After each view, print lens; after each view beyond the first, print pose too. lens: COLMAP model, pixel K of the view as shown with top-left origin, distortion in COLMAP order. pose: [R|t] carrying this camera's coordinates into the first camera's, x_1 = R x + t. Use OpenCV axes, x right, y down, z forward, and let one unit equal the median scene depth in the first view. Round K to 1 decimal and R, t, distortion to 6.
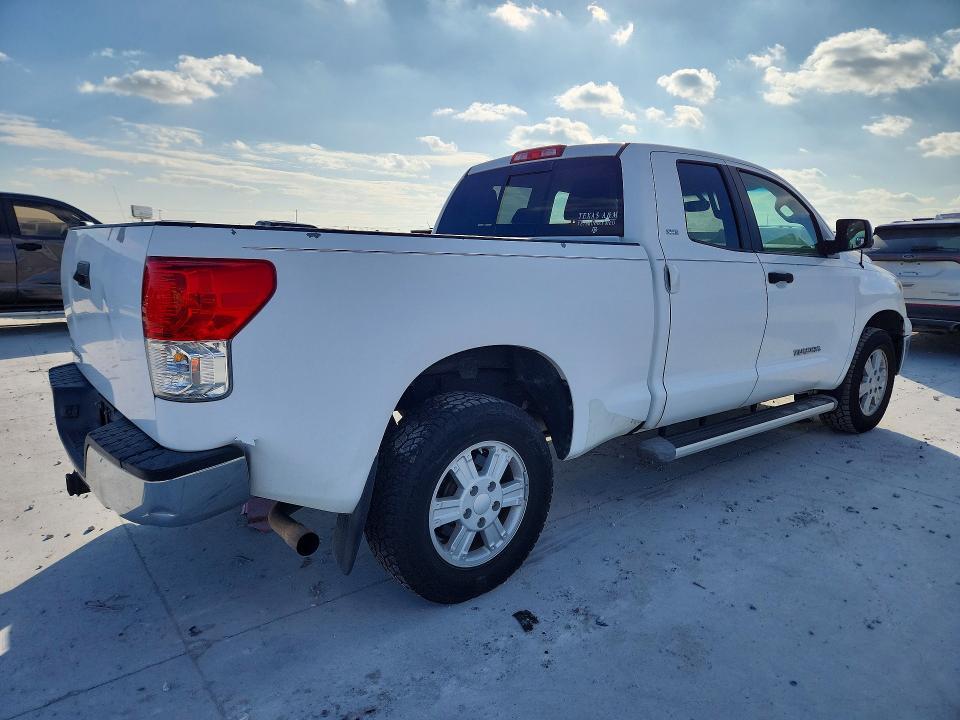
lens RADIAL K [[649.6, 0, 480.0], [0, 649.6, 360.0], [0, 0, 1]] dist [0.007807, 0.000903]
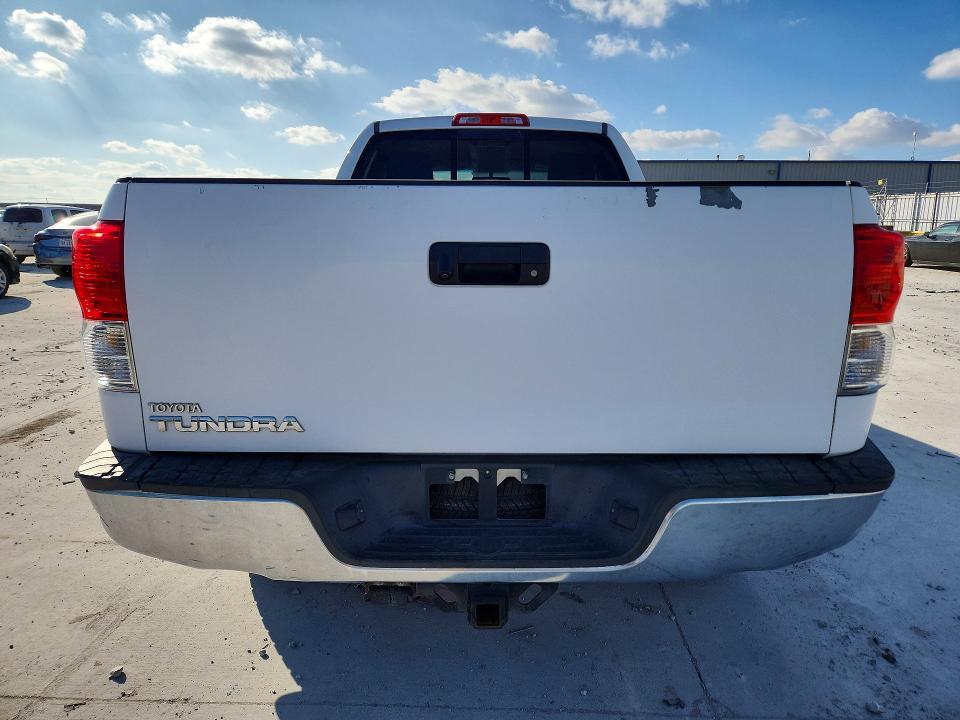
lens RADIAL K [[676.1, 0, 427.7], [0, 676.1, 357.0], [0, 0, 1]] dist [0.001800, -0.001795]
pose [[0.630288, -0.154654, 0.760802, -0.134507], [0.135933, 0.986804, 0.087981, -0.012563], [-0.764369, 0.047964, 0.642993, 0.077219]]
